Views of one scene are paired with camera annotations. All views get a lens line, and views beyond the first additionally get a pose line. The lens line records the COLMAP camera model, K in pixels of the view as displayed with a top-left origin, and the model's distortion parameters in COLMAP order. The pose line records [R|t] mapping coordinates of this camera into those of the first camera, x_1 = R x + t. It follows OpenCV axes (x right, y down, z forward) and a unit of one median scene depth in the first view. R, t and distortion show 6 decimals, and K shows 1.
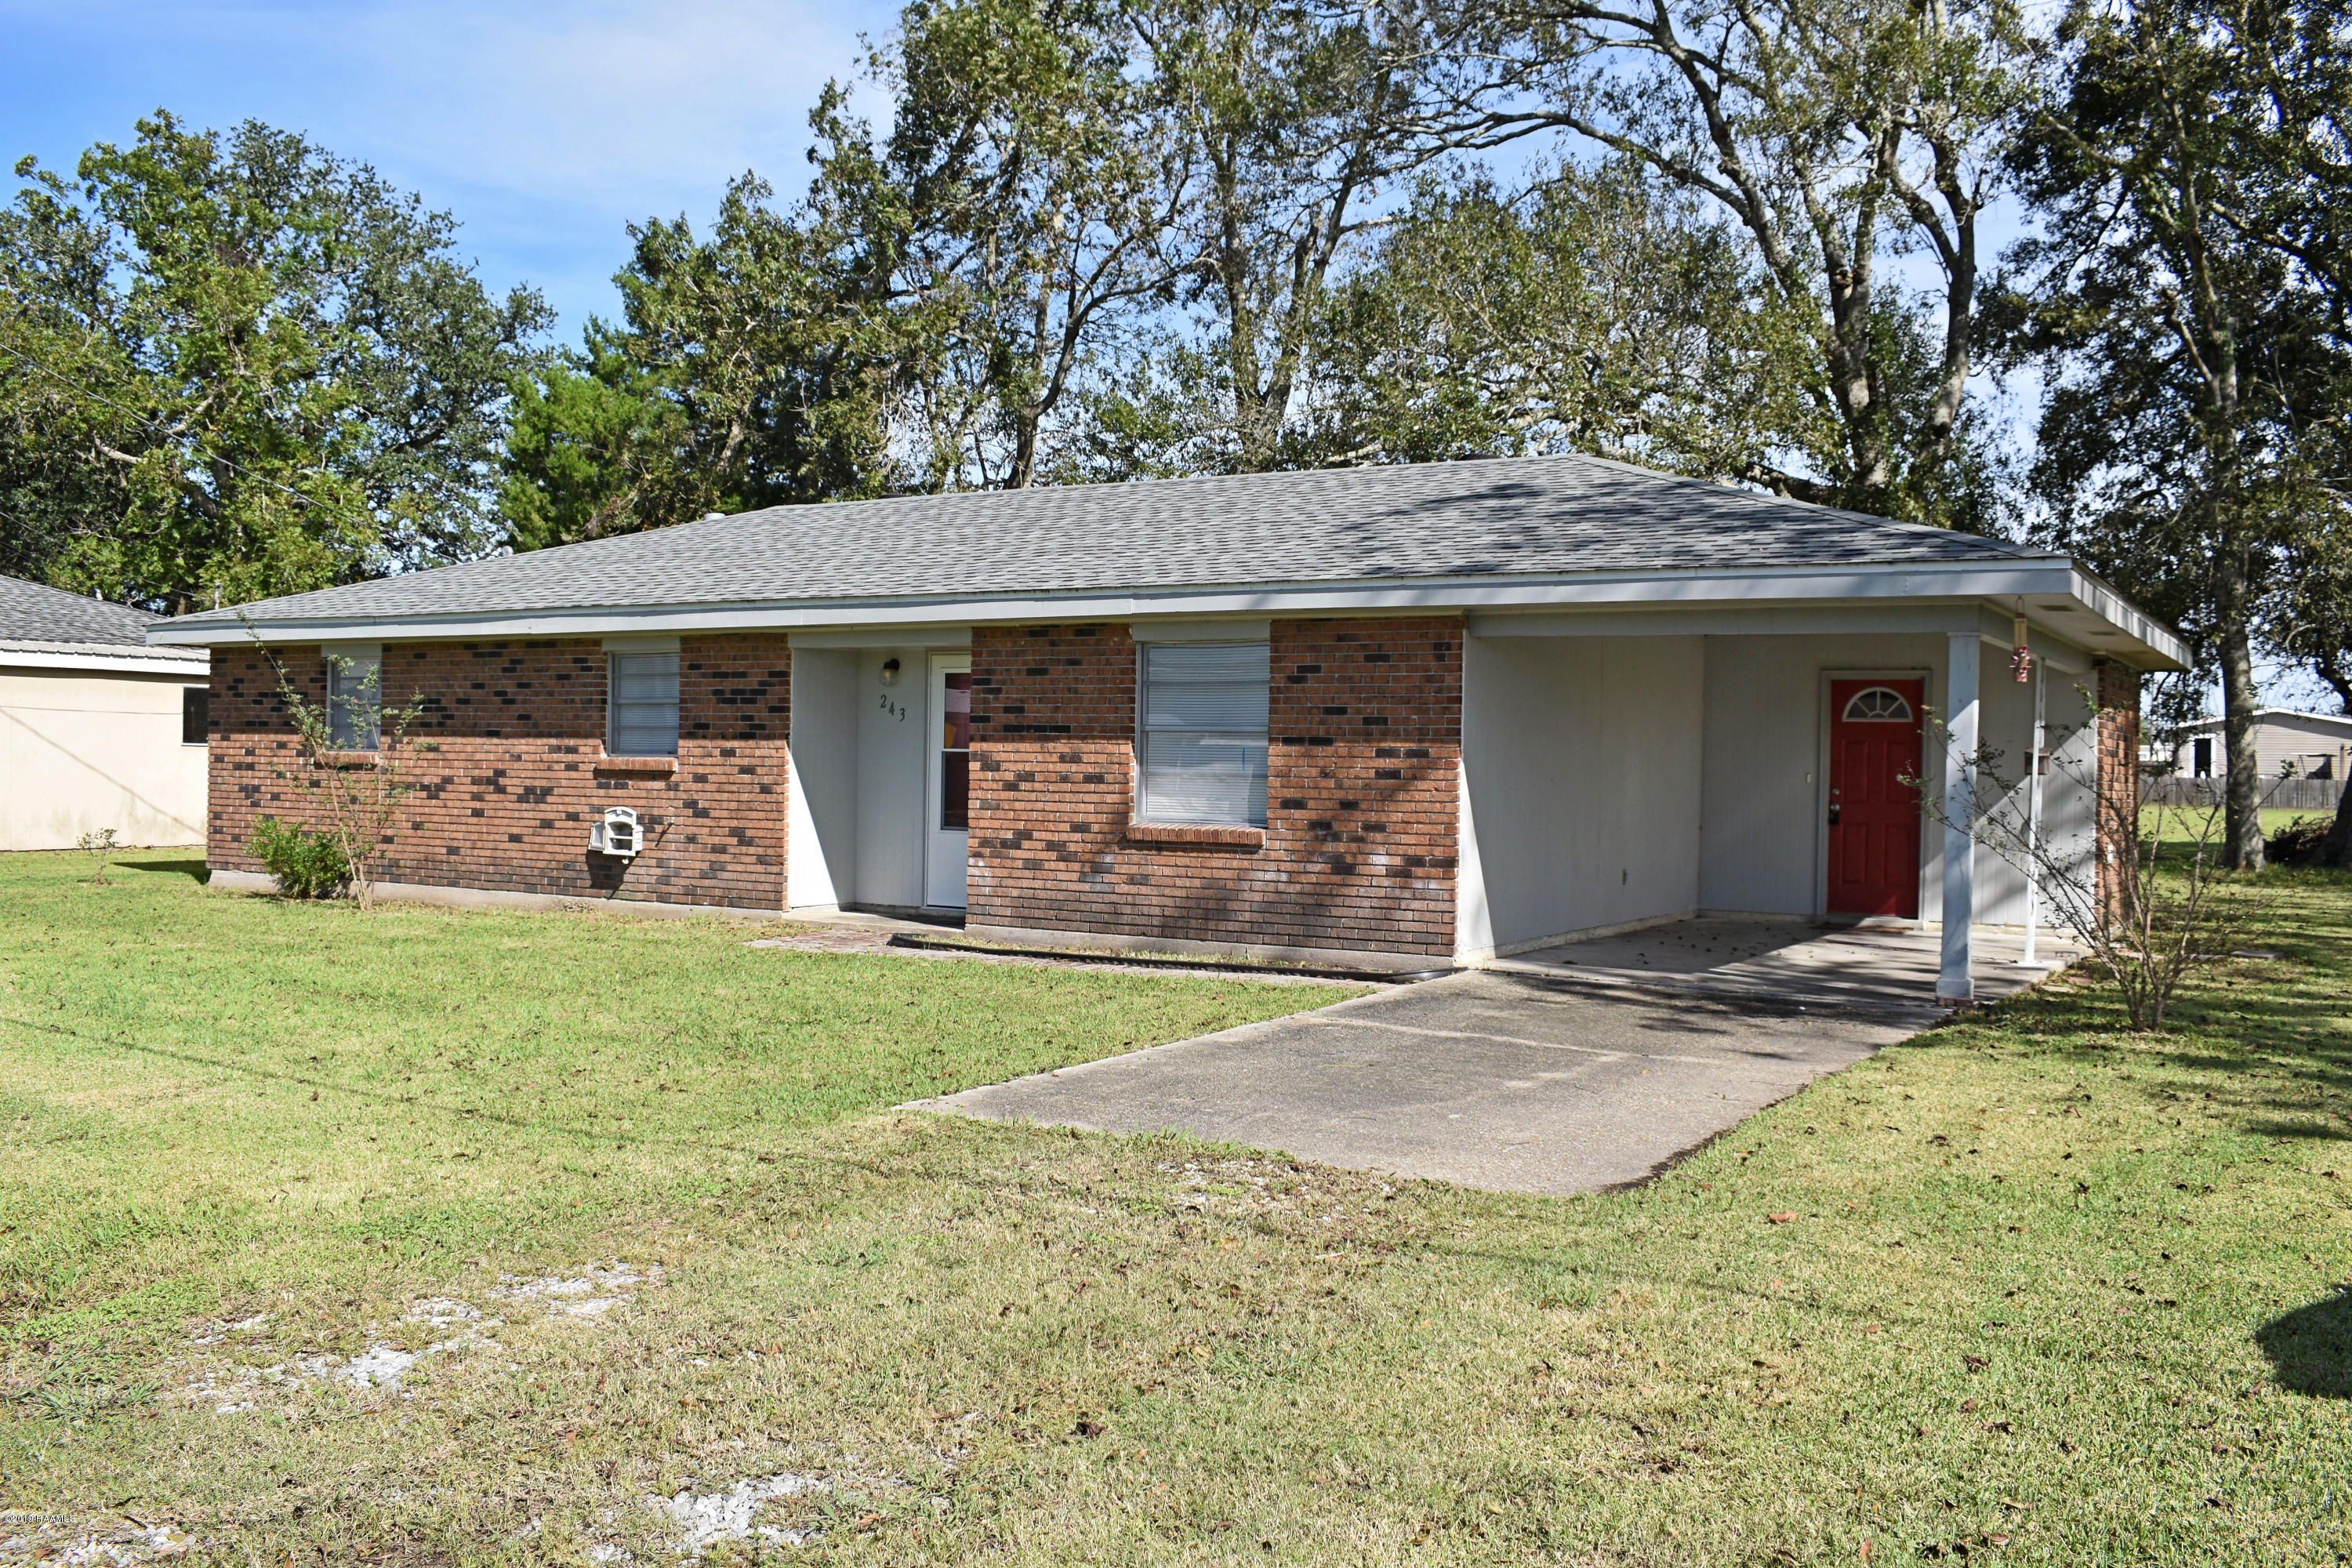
lens RADIAL K [[2071.5, 0, 1176.2], [0, 2071.5, 781.9], [0, 0, 1]] dist [-0.012456, -0.003621]
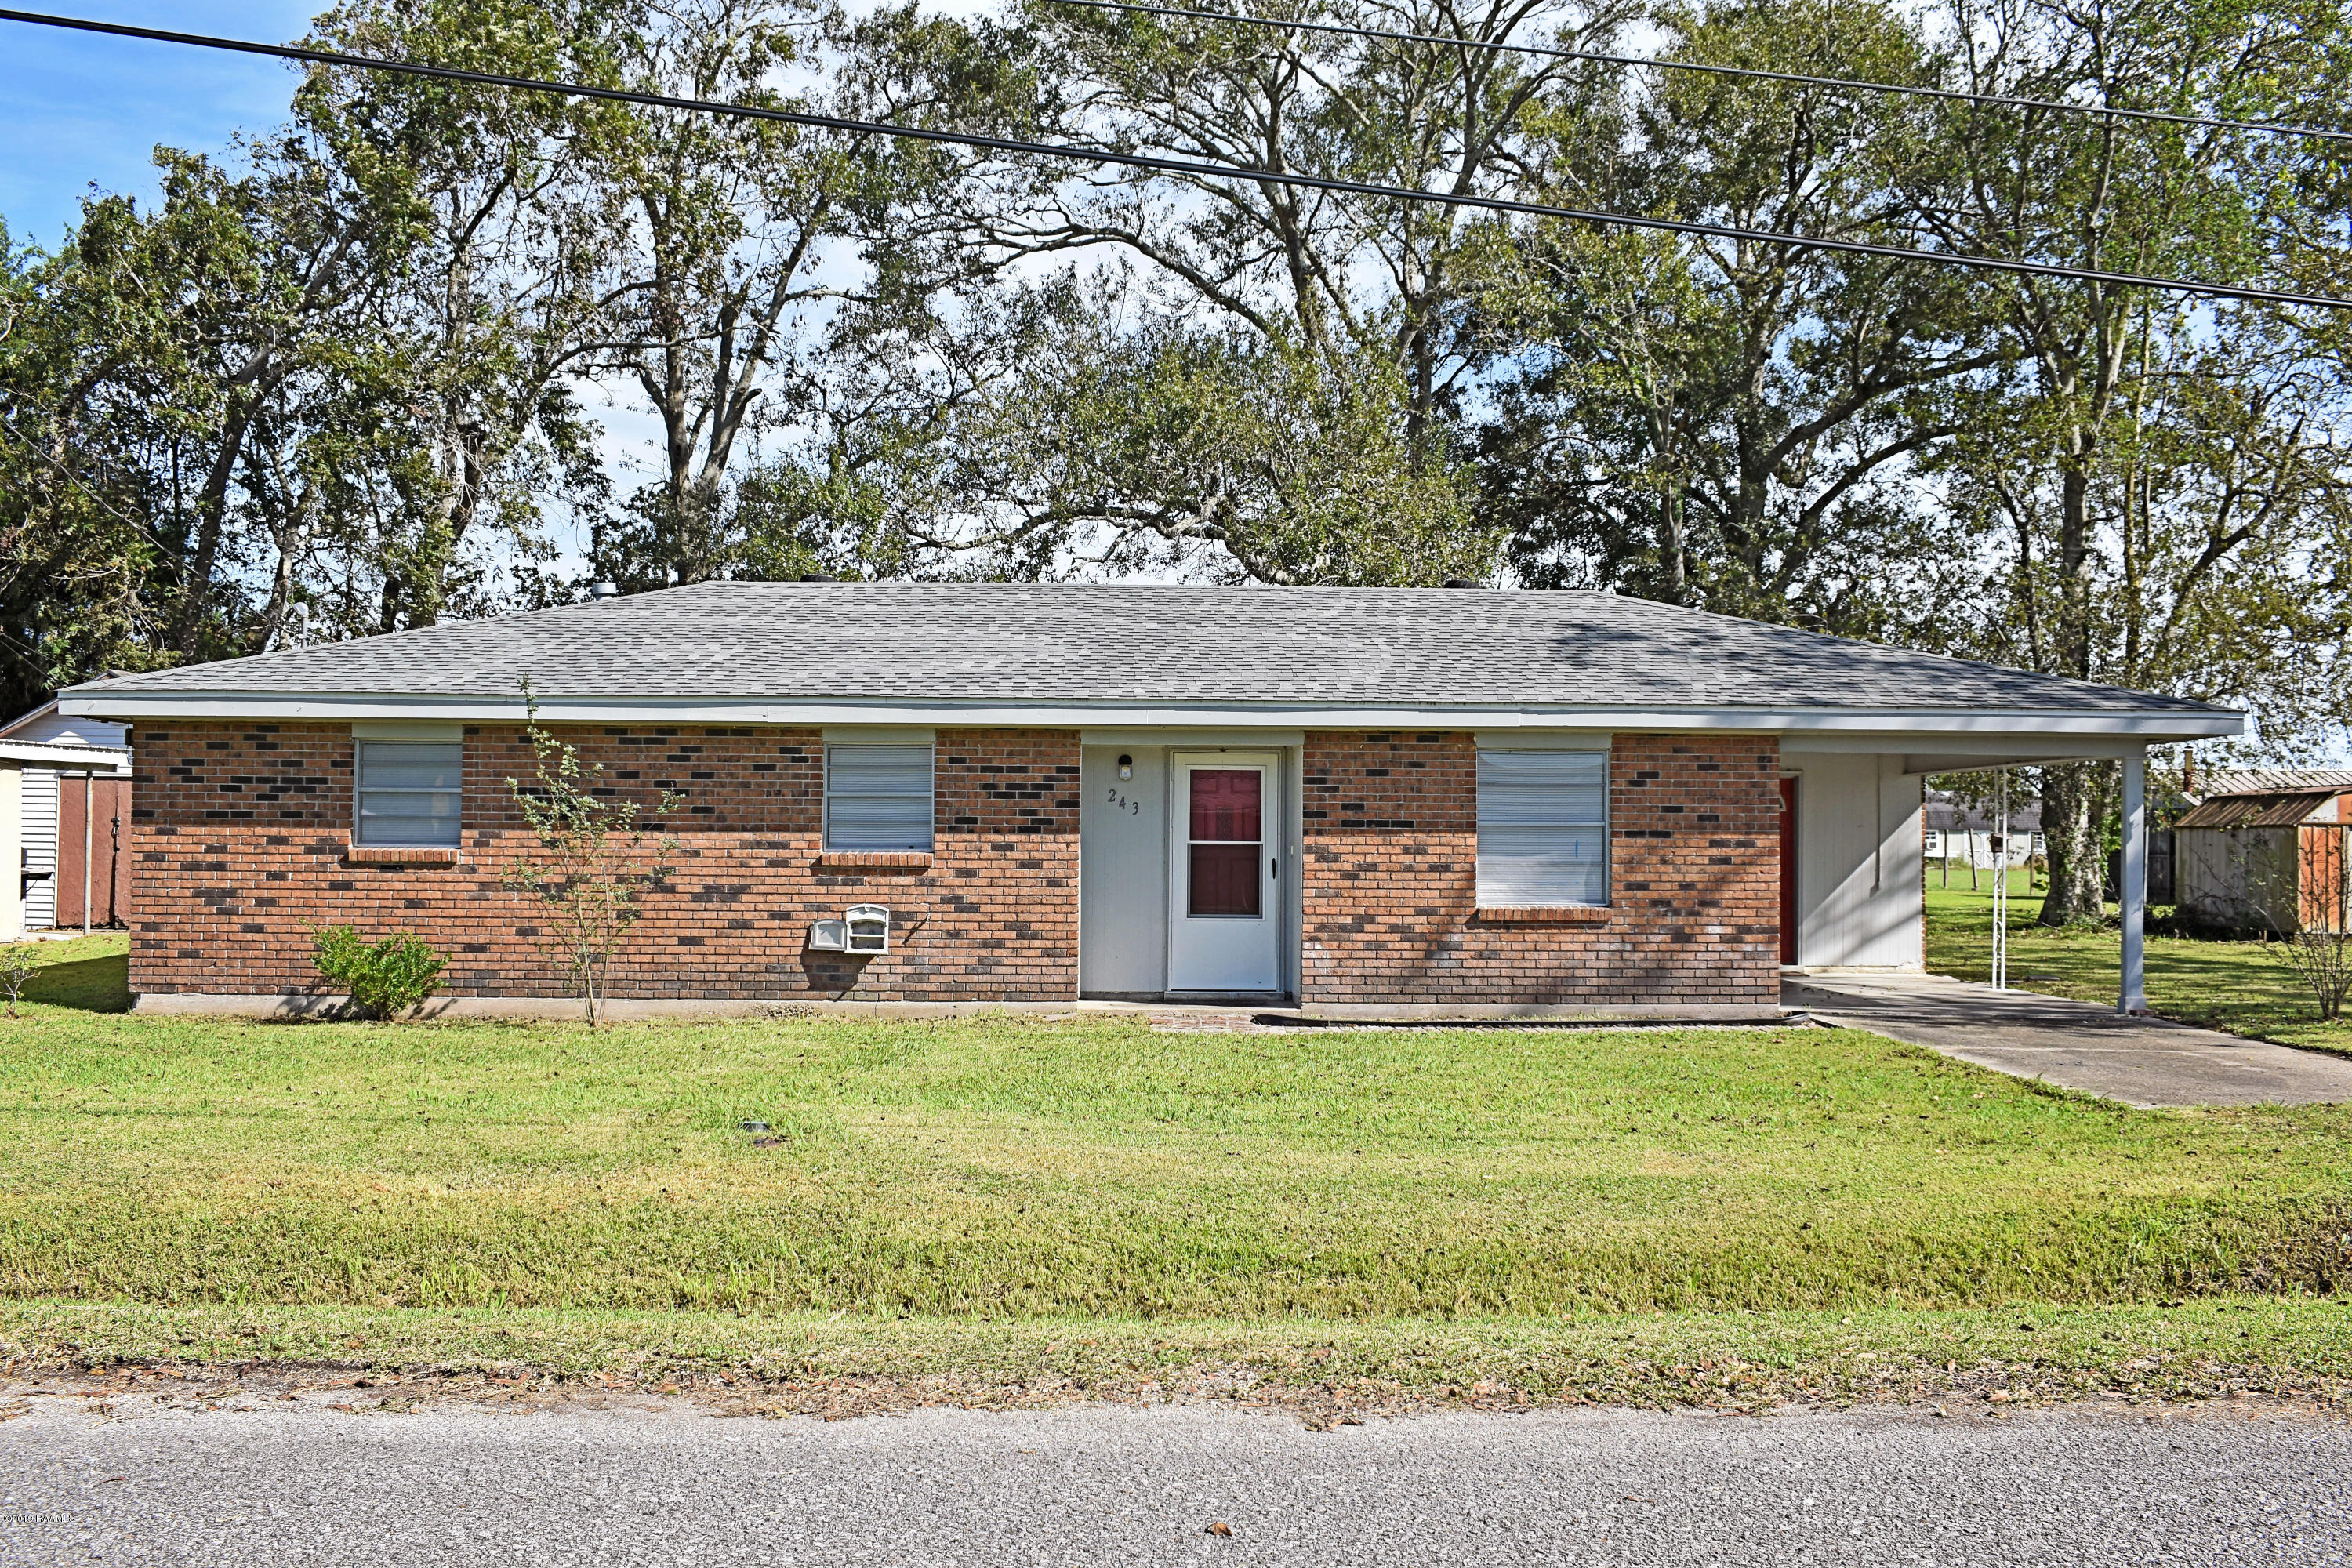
lens RADIAL K [[2230.9, 0, 1176.1], [0, 2230.9, 780.4], [0, 0, 1]] dist [-0.054033, 0.000000]
pose [[0.823790, 0.002668, 0.566889, -0.759556], [0.011343, 0.999711, -0.021189, -0.022444], [-0.566782, 0.023886, 0.823521, 0.065732]]
